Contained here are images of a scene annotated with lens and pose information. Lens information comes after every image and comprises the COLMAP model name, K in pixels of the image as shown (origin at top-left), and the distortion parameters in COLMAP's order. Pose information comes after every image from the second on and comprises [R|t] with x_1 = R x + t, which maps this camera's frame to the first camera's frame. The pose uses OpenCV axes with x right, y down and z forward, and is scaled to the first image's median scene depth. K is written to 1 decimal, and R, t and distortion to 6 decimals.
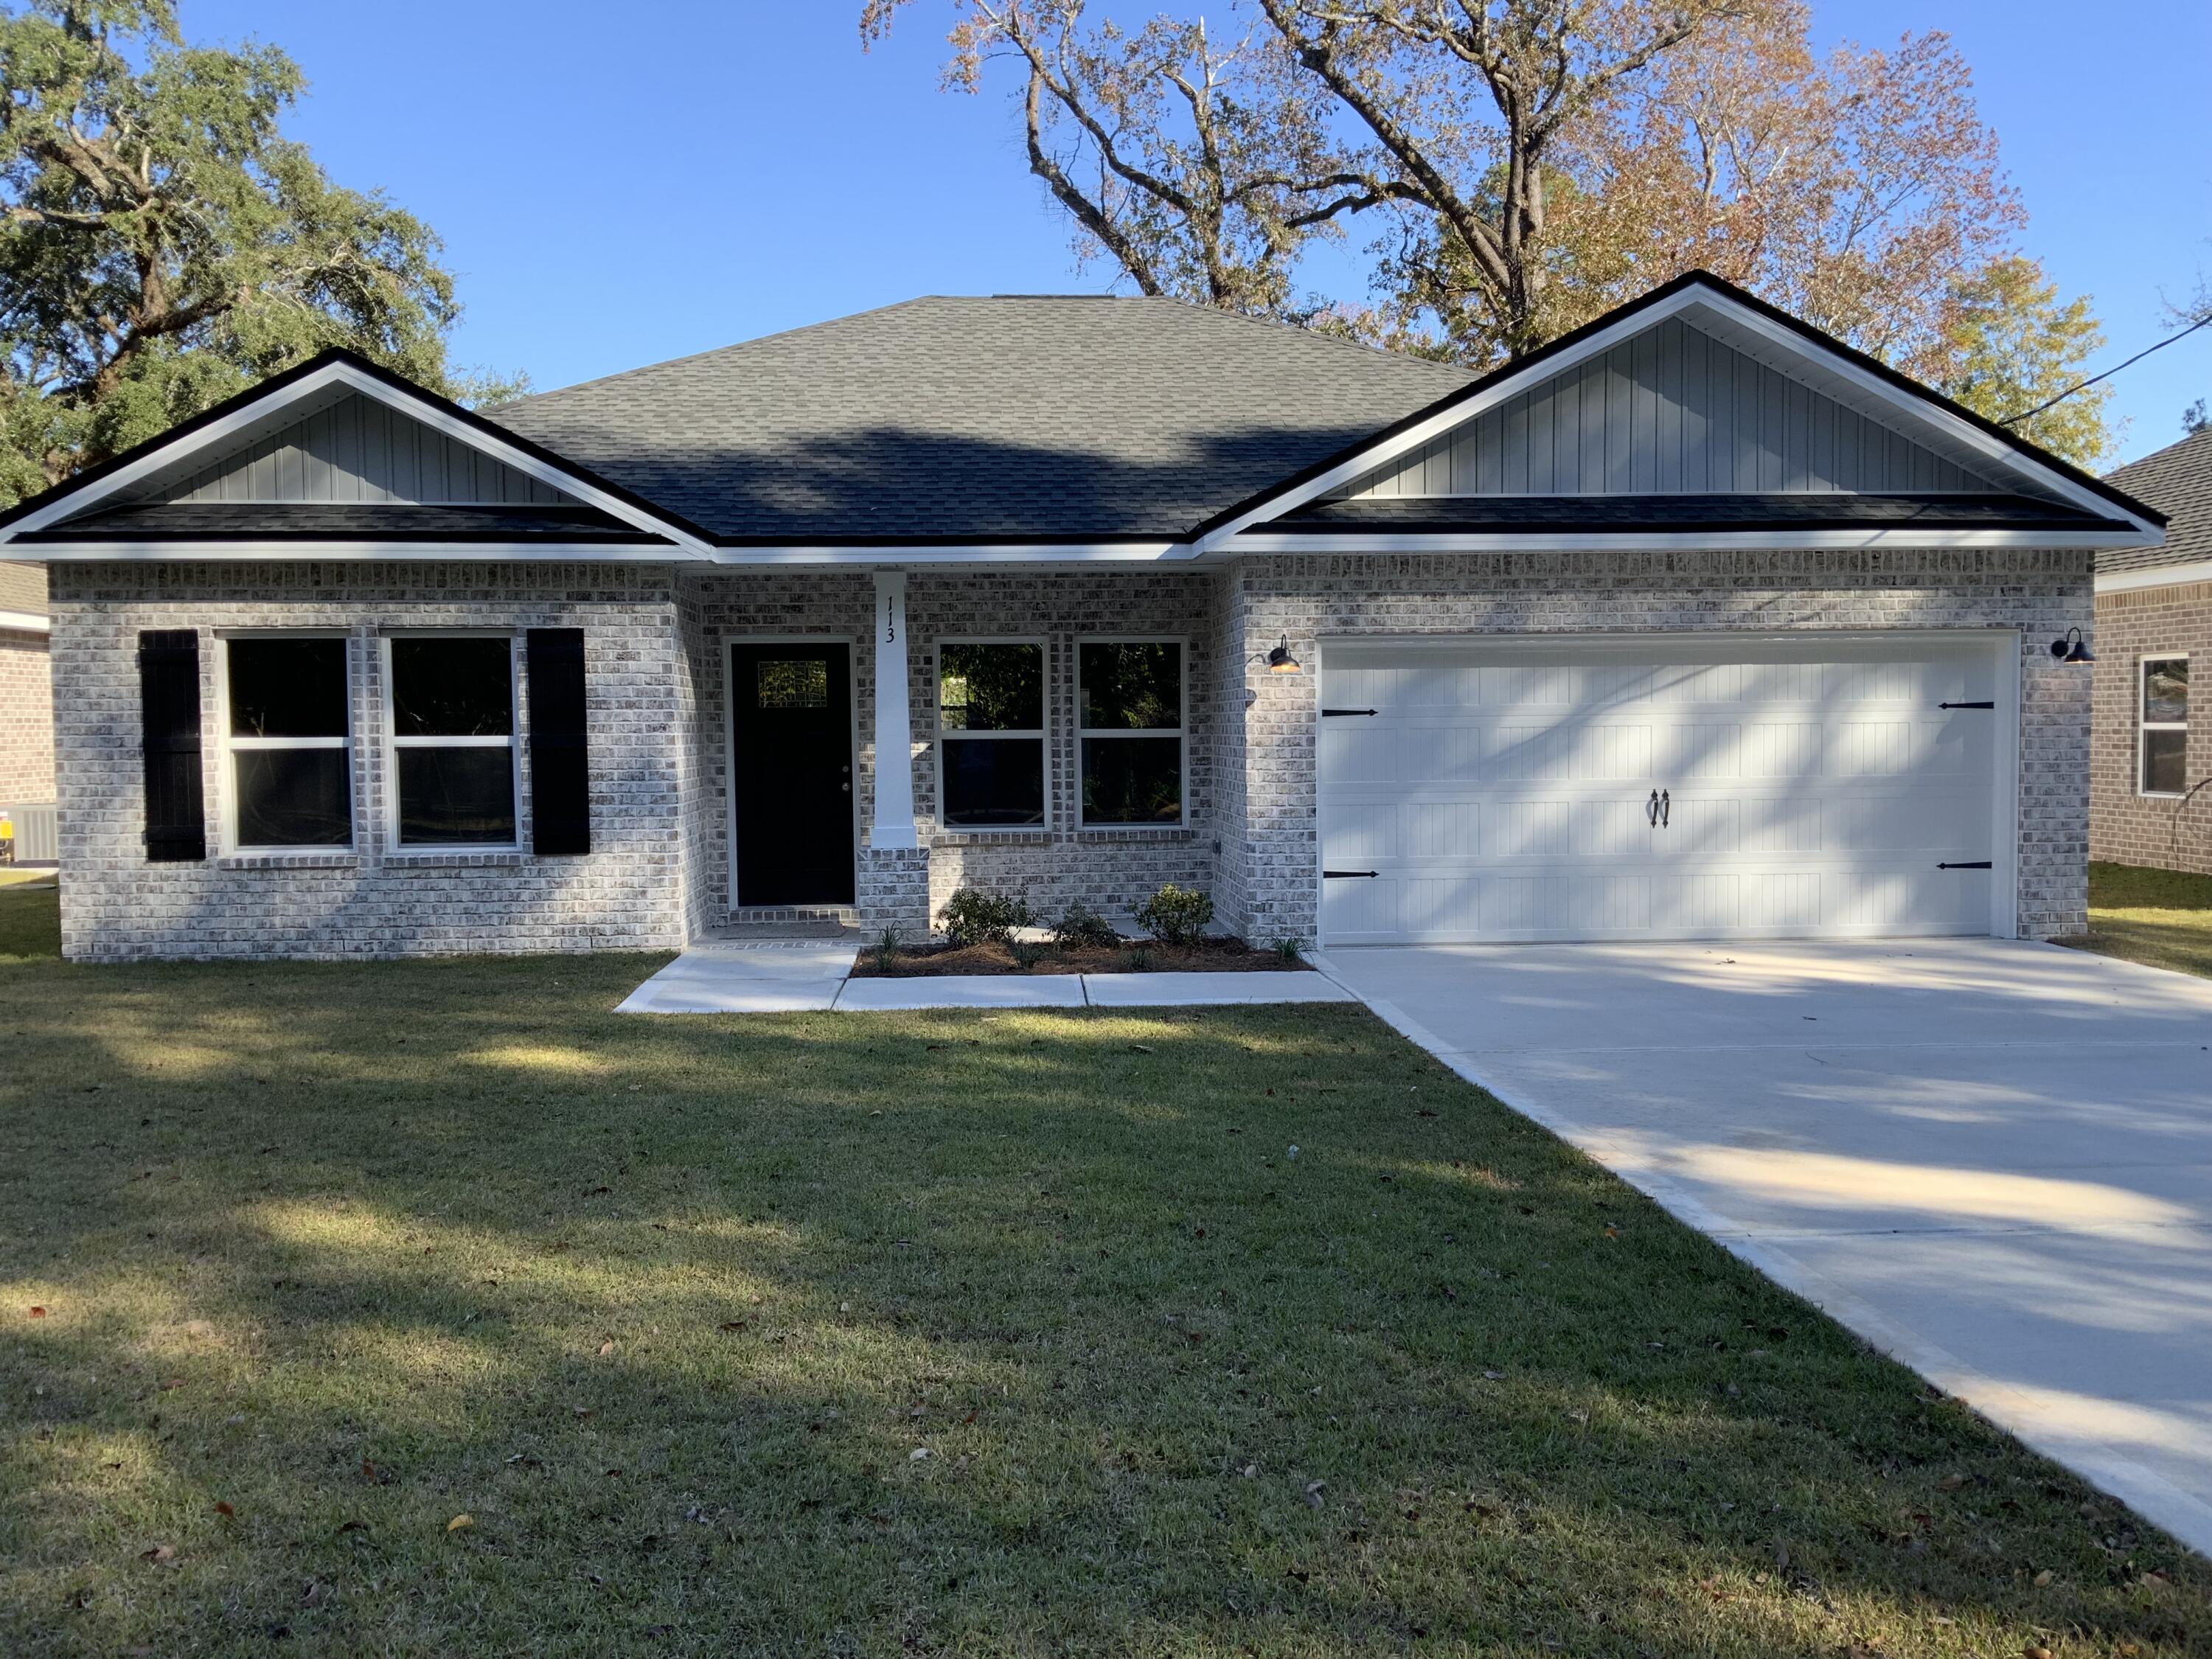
lens RADIAL K [[1863.3, 0, 1115.5], [0, 1863.3, 832.3], [0, 0, 1]] dist [0.072752, -0.115644]
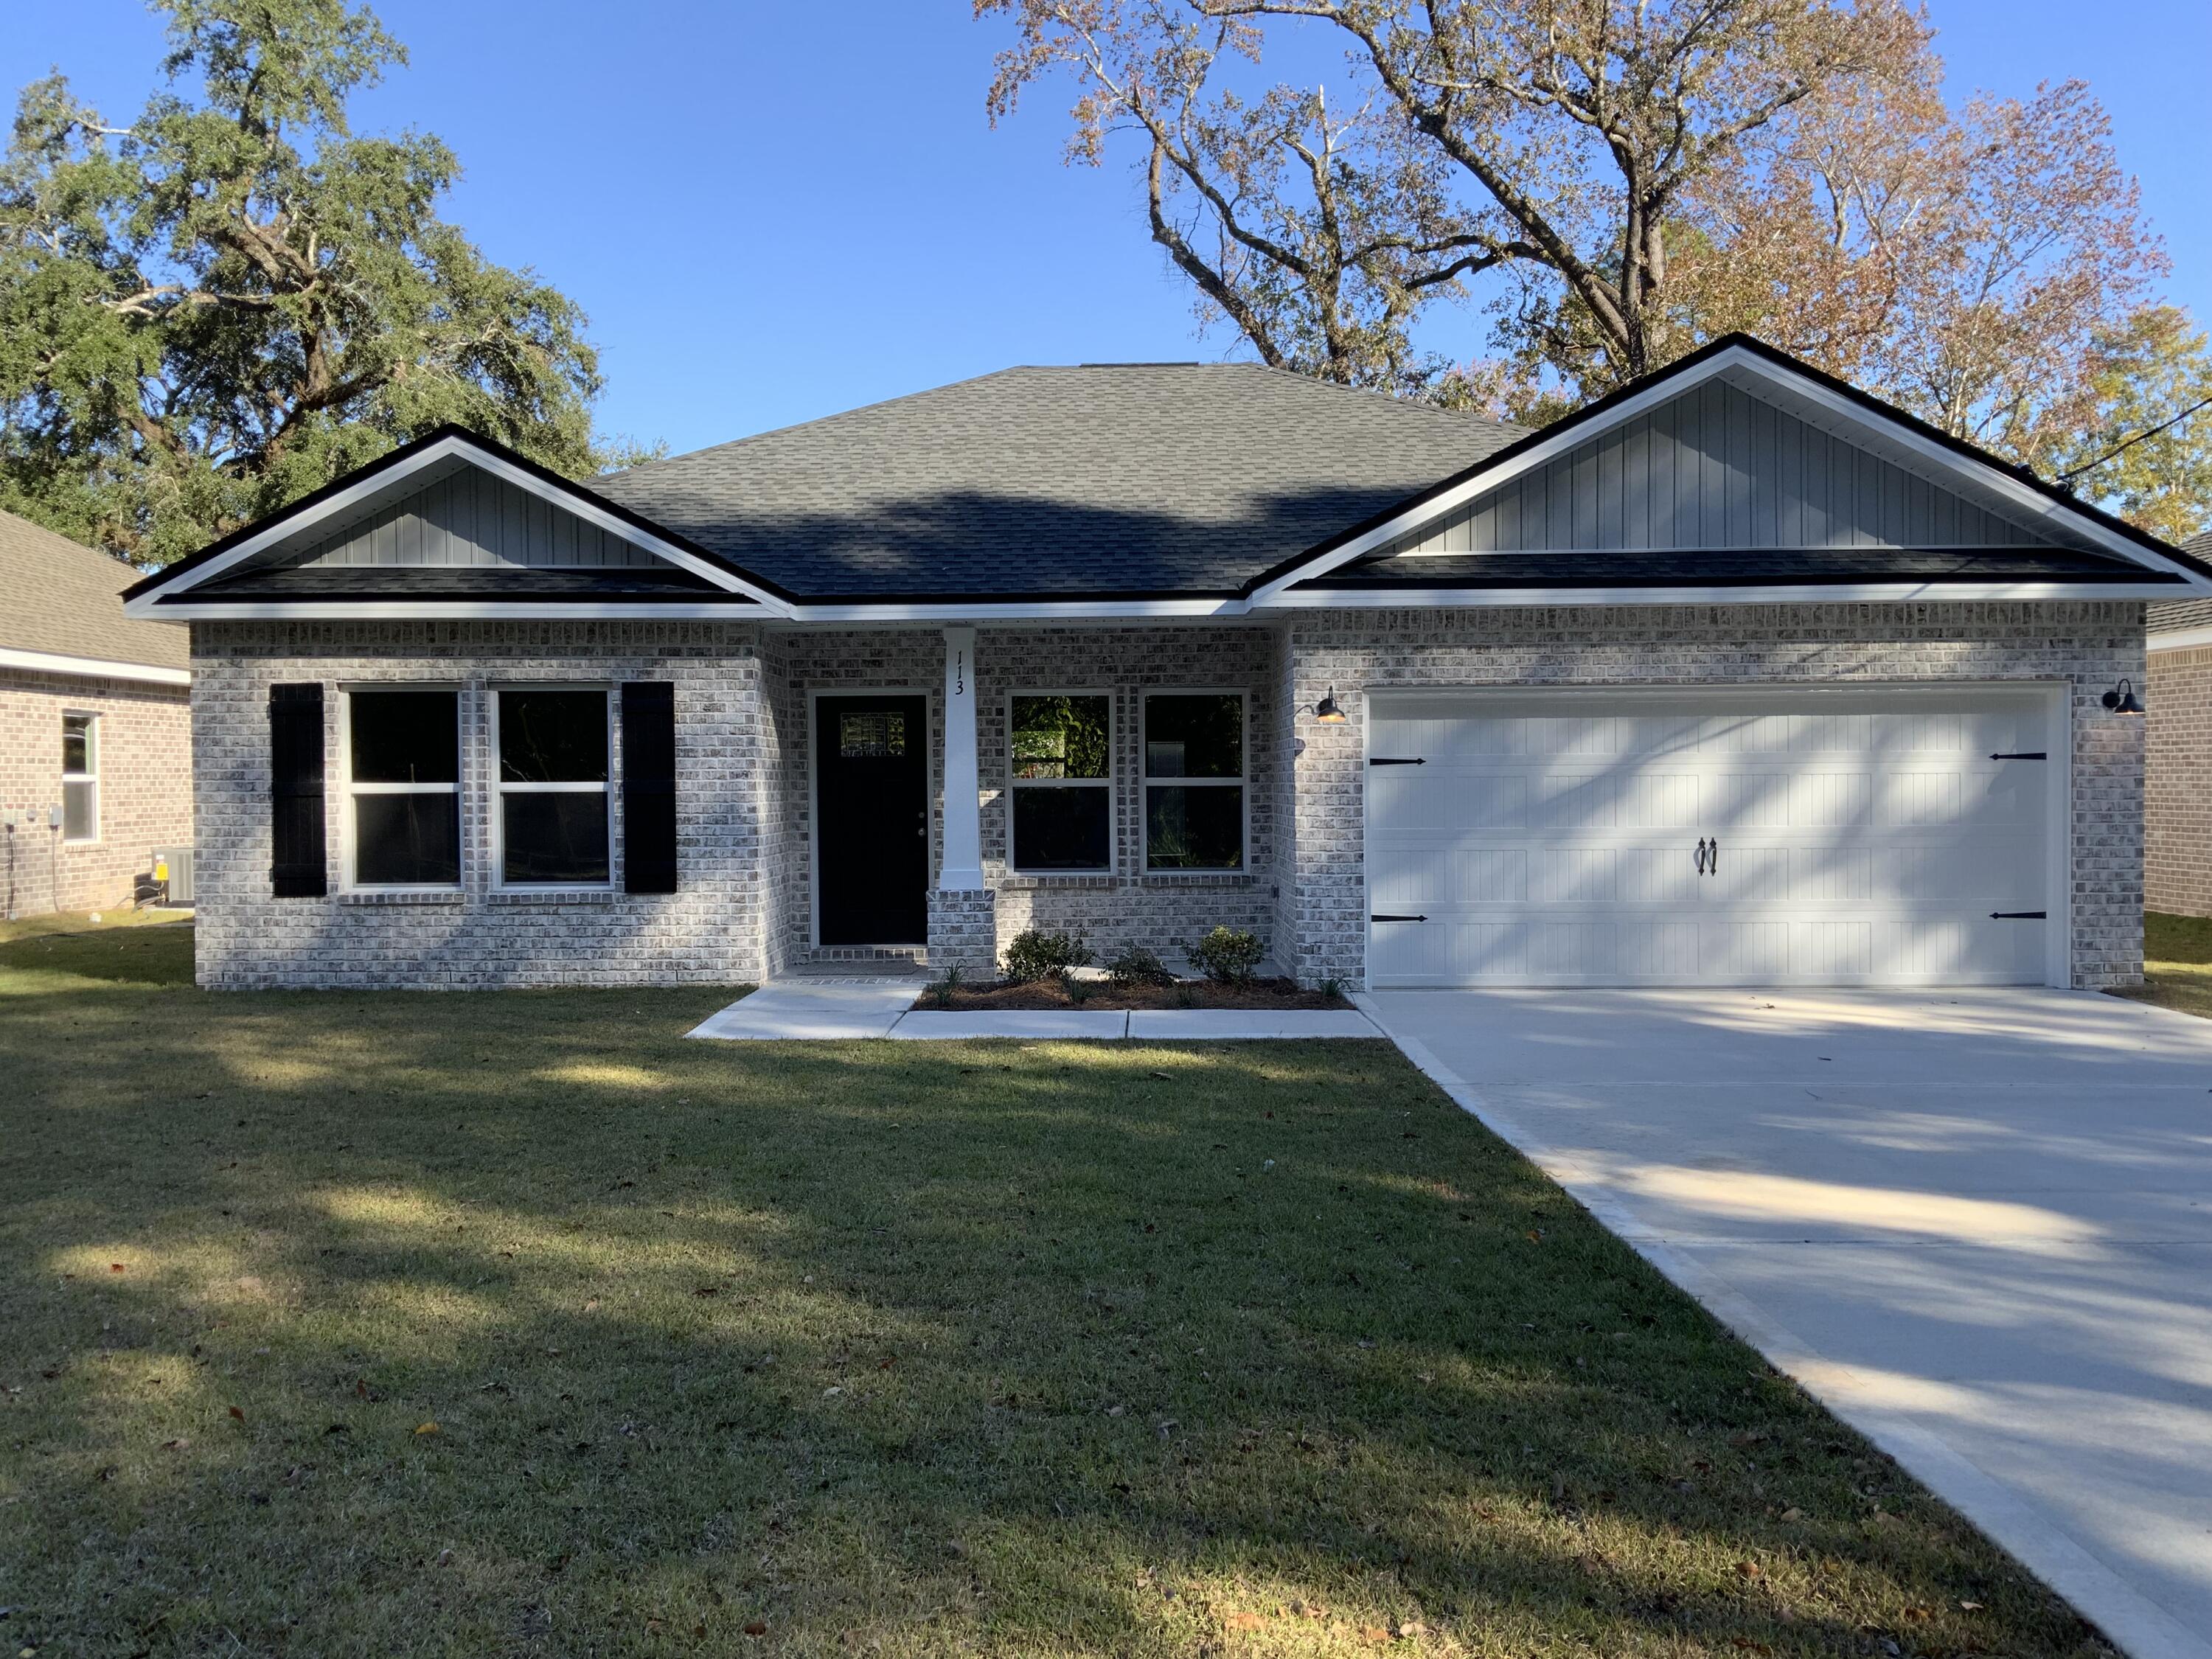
lens RADIAL K [[1863.3, 0, 1113.5], [0, 1863.3, 833.1], [0, 0, 1]] dist [0.072752, -0.115644]
pose [[0.997215, 0.004752, -0.074427, 0.045621], [-0.006967, 0.999540, -0.029522, 0.007174], [0.074252, 0.029959, 0.996789, -0.042168]]
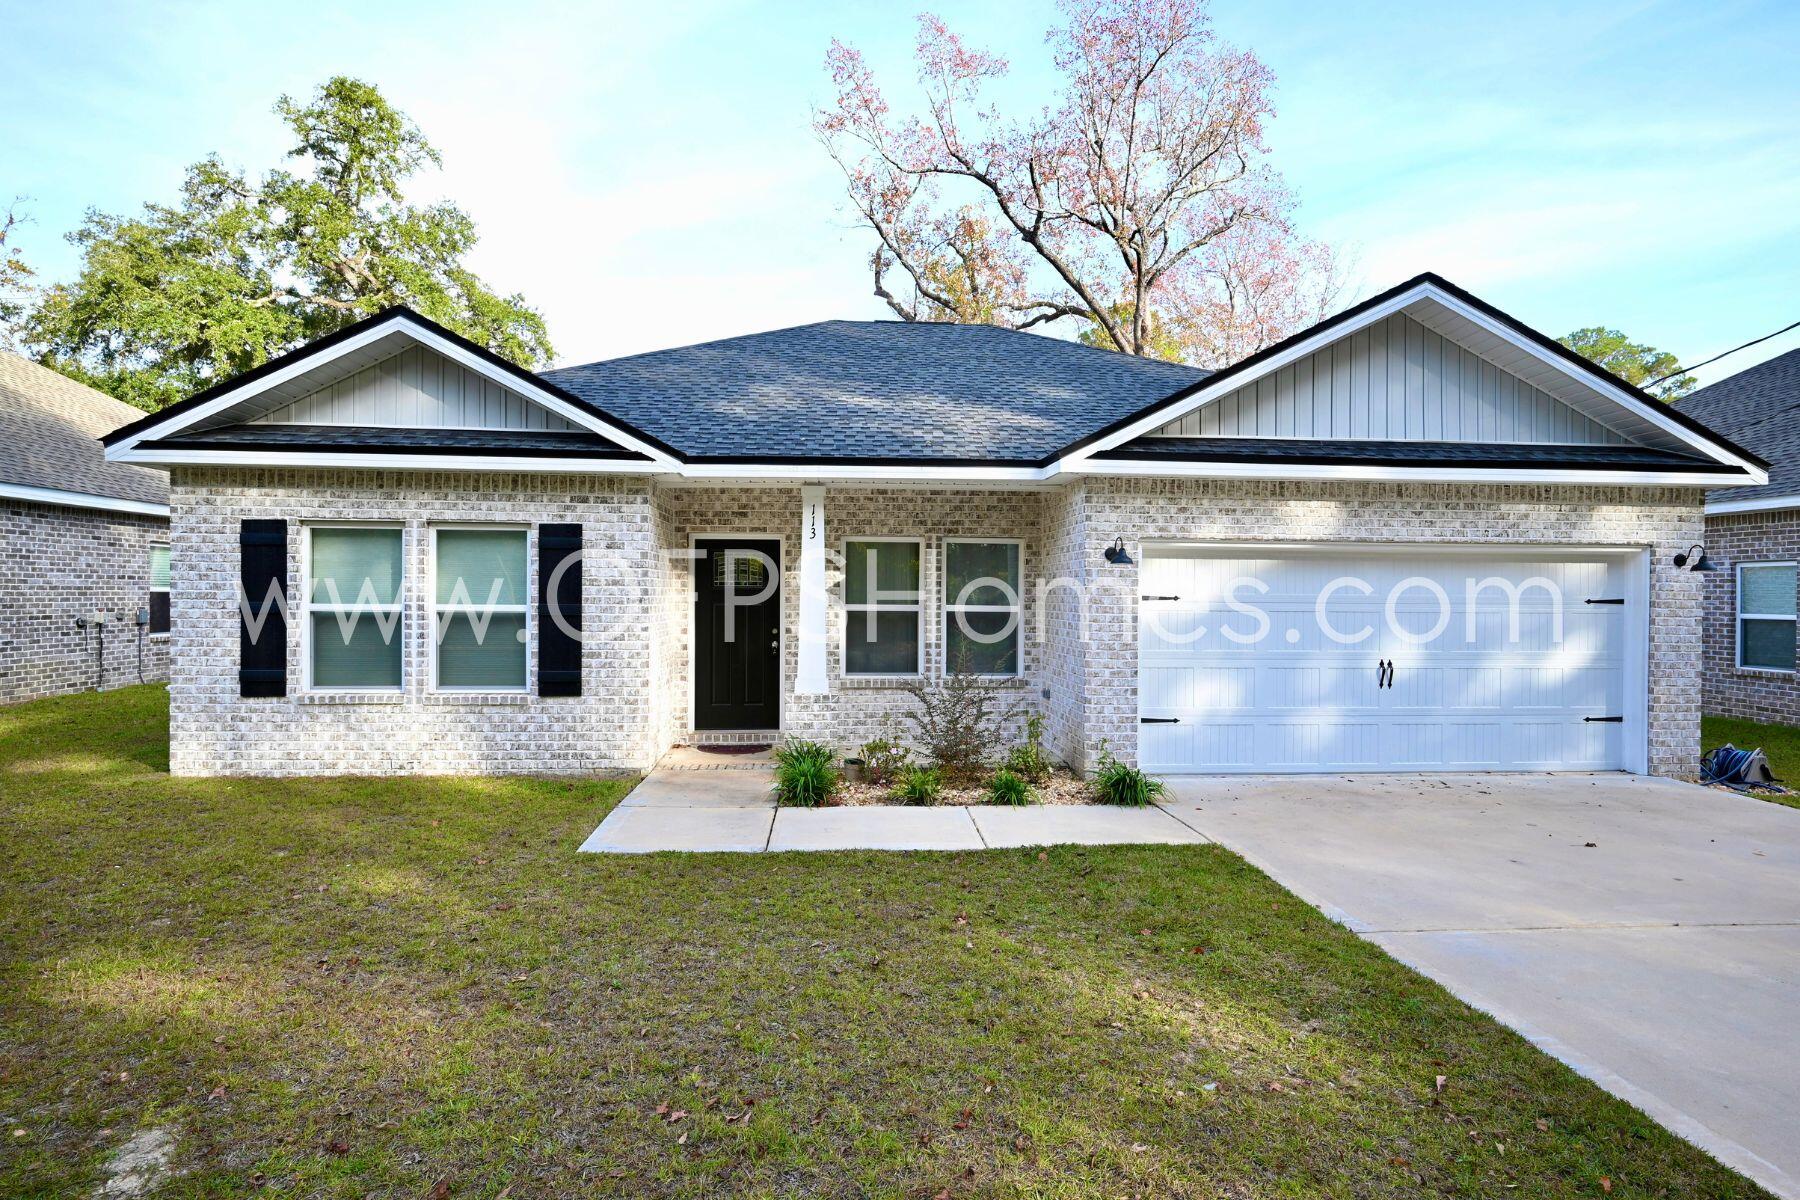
lens RADIAL K [[957.2, 0, 901.0], [0, 957.2, 603.8], [0, 0, 1]] dist [-0.009075, 0.004324]
pose [[0.999835, 0.017992, 0.002481, -0.059798], [-0.017854, 0.998724, -0.047232, -0.024748], [-0.003328, 0.047180, 0.998881, 0.325778]]
